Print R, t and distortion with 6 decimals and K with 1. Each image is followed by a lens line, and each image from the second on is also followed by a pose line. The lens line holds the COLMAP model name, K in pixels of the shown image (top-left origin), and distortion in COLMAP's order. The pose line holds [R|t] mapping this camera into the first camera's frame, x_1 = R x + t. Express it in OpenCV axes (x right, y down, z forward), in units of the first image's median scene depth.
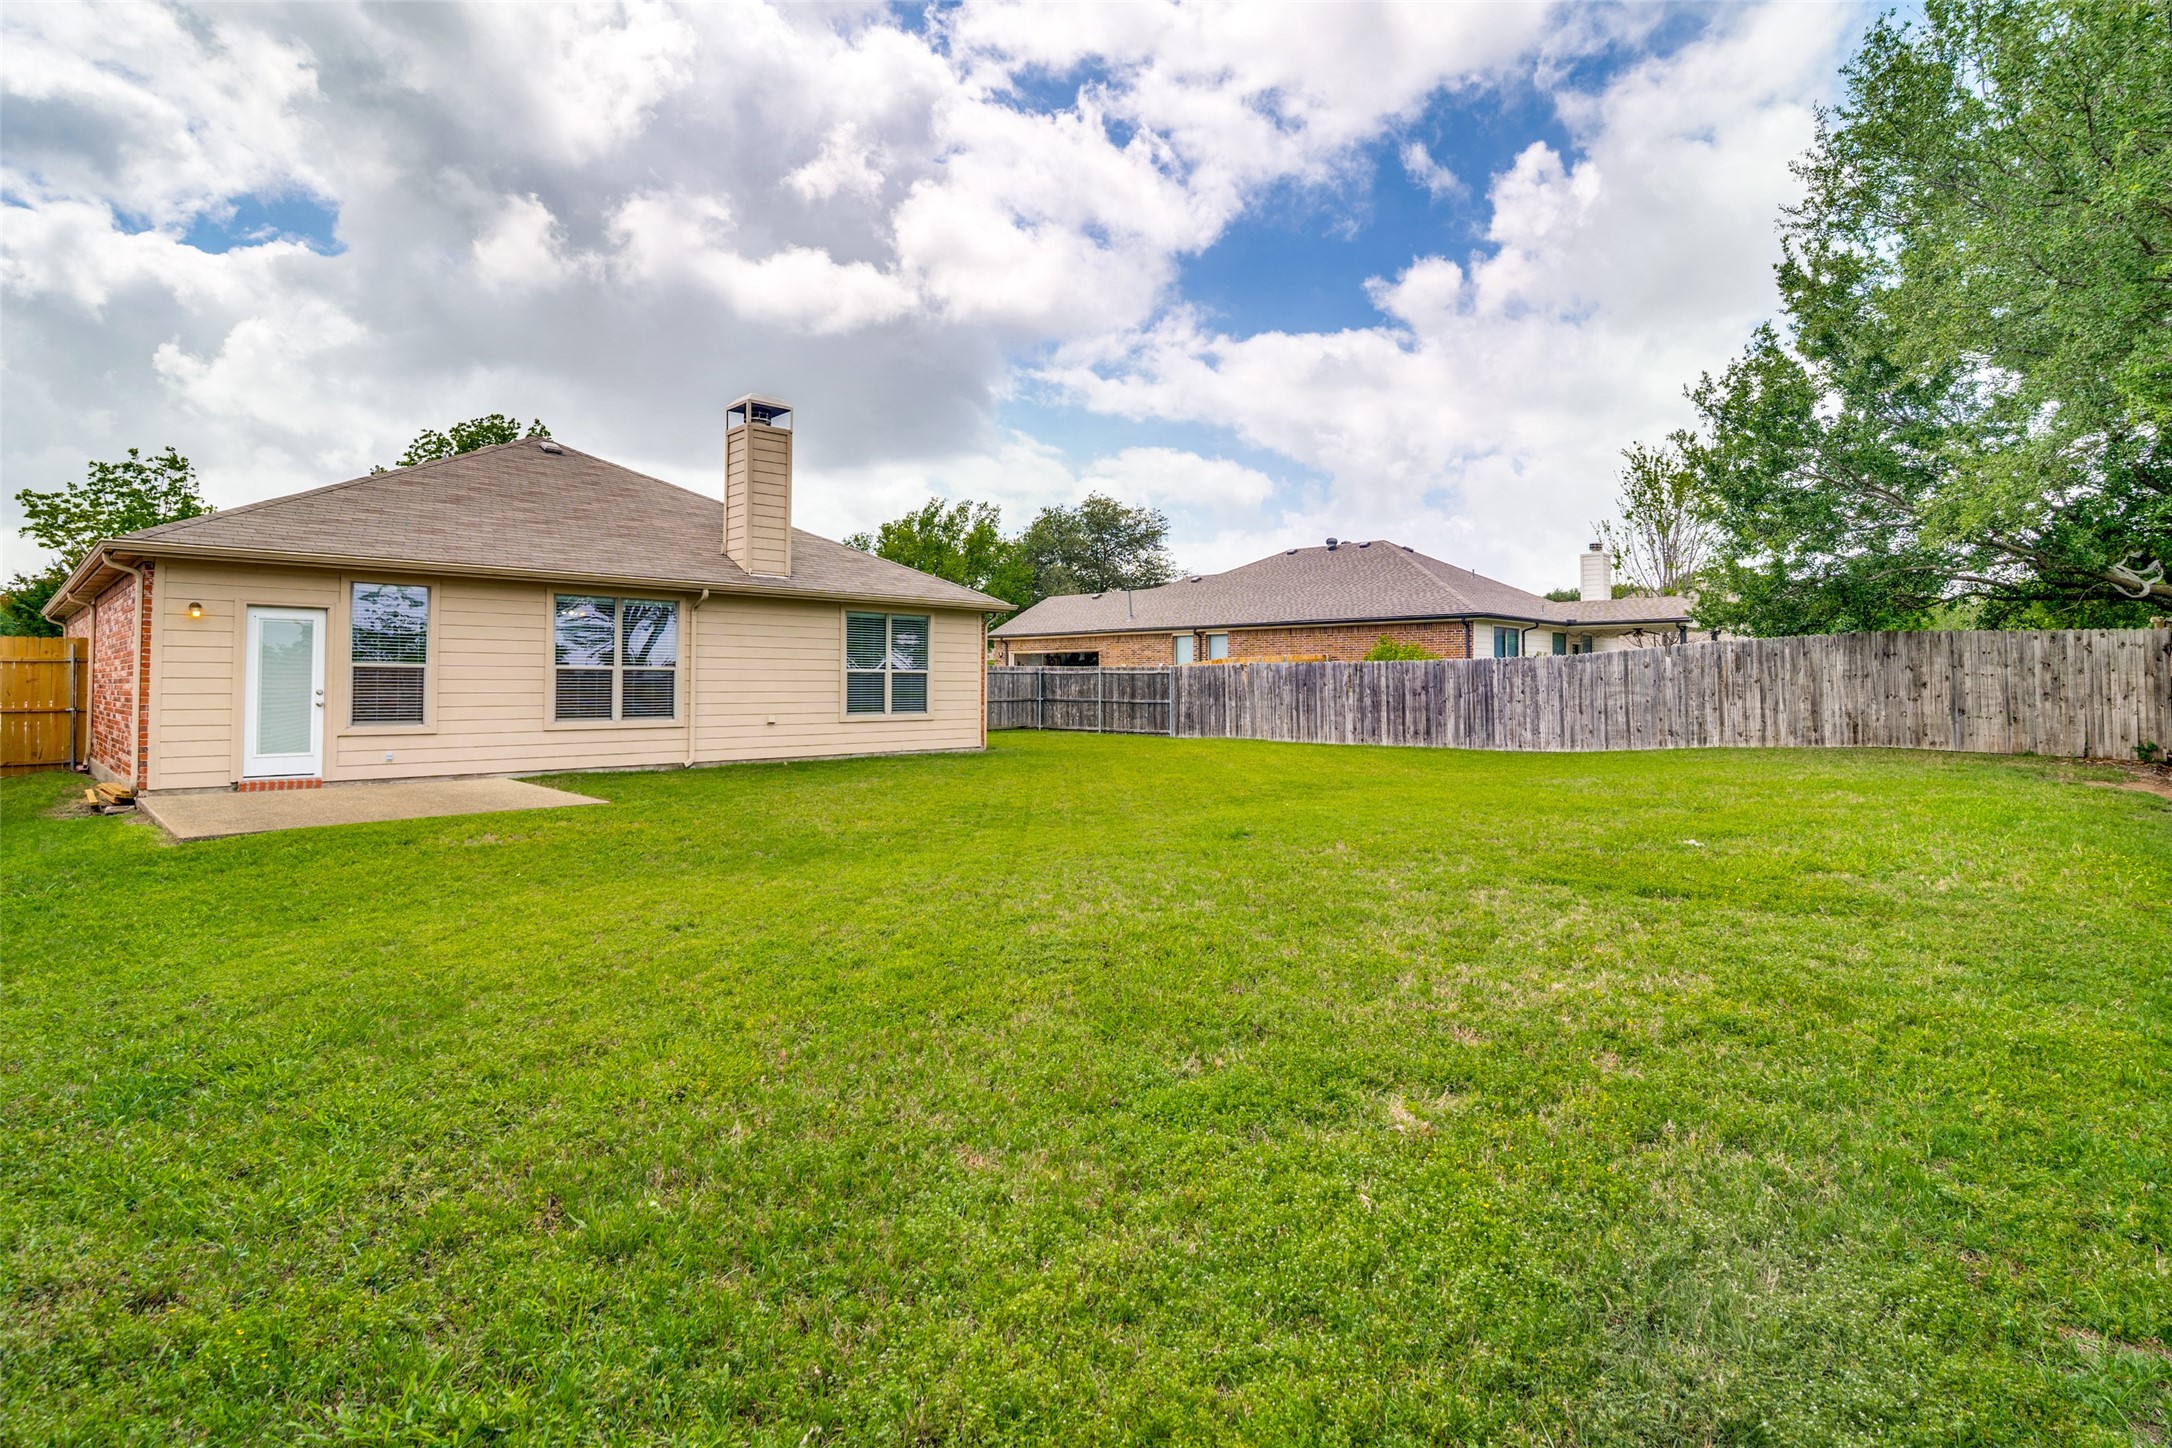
lens RADIAL K [[1021.4, 0, 1086.7], [0, 1021.4, 719.5], [0, 0, 1]] dist [-0.005580, -0.000851]
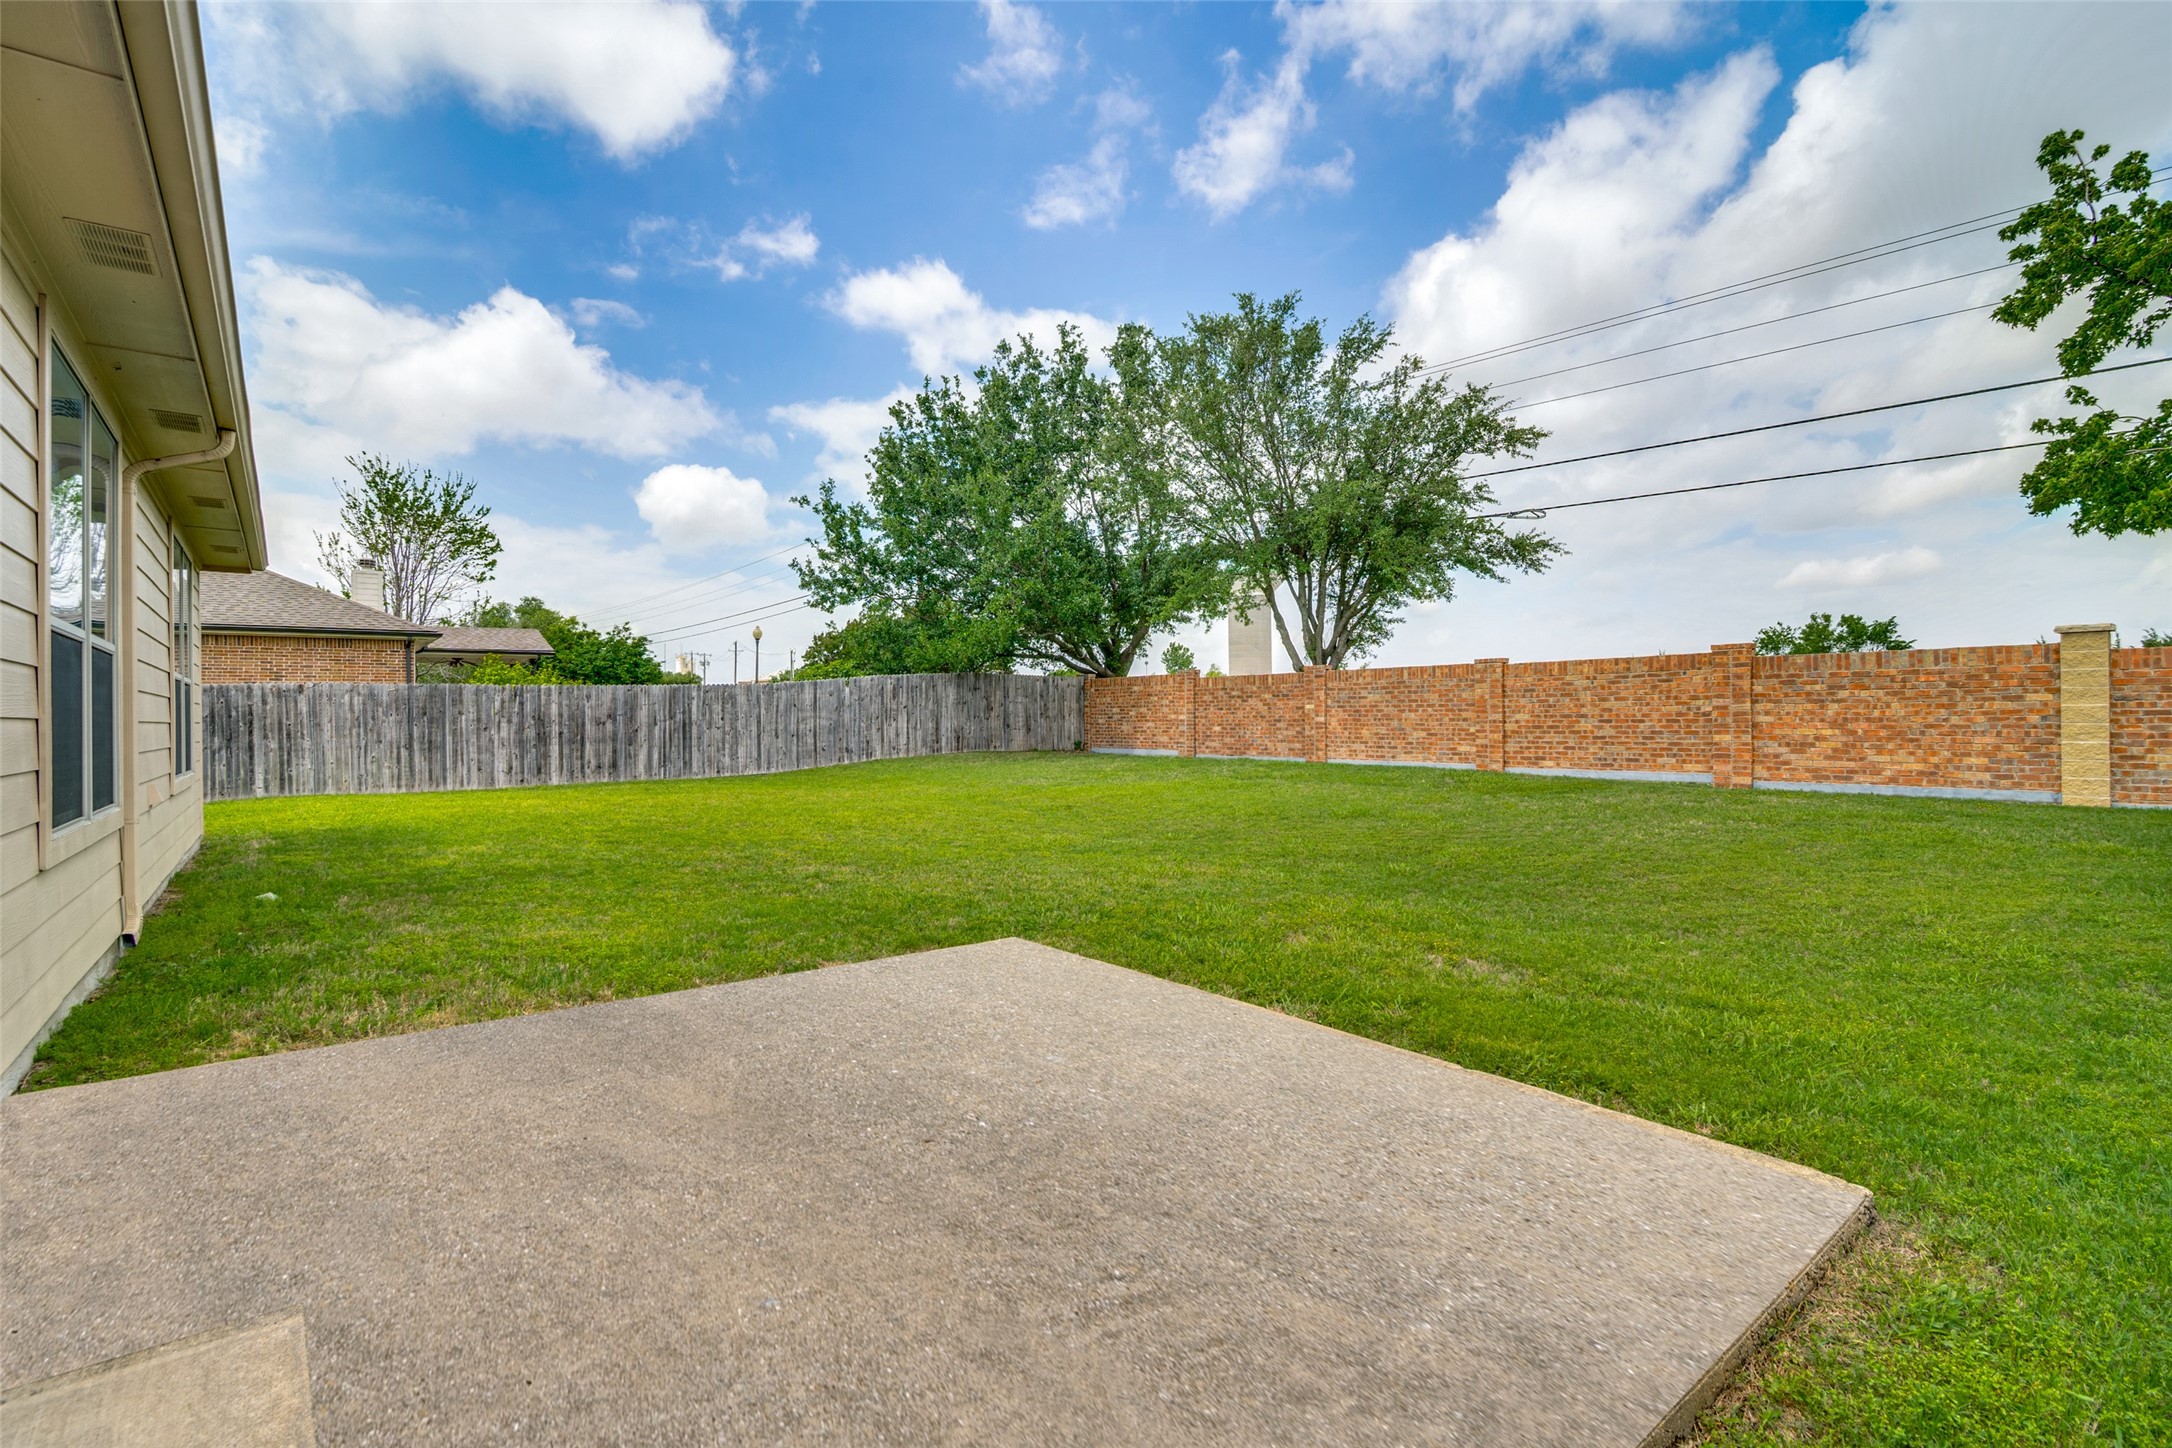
lens RADIAL K [[1021.4, 0, 1086.4], [0, 1021.4, 714.8], [0, 0, 1]] dist [-0.005580, -0.000851]
pose [[0.164912, -0.016873, 0.986164, -0.505098], [0.035792, 0.999297, 0.011112, -0.028382], [-0.985659, 0.033464, 0.165400, 0.462612]]
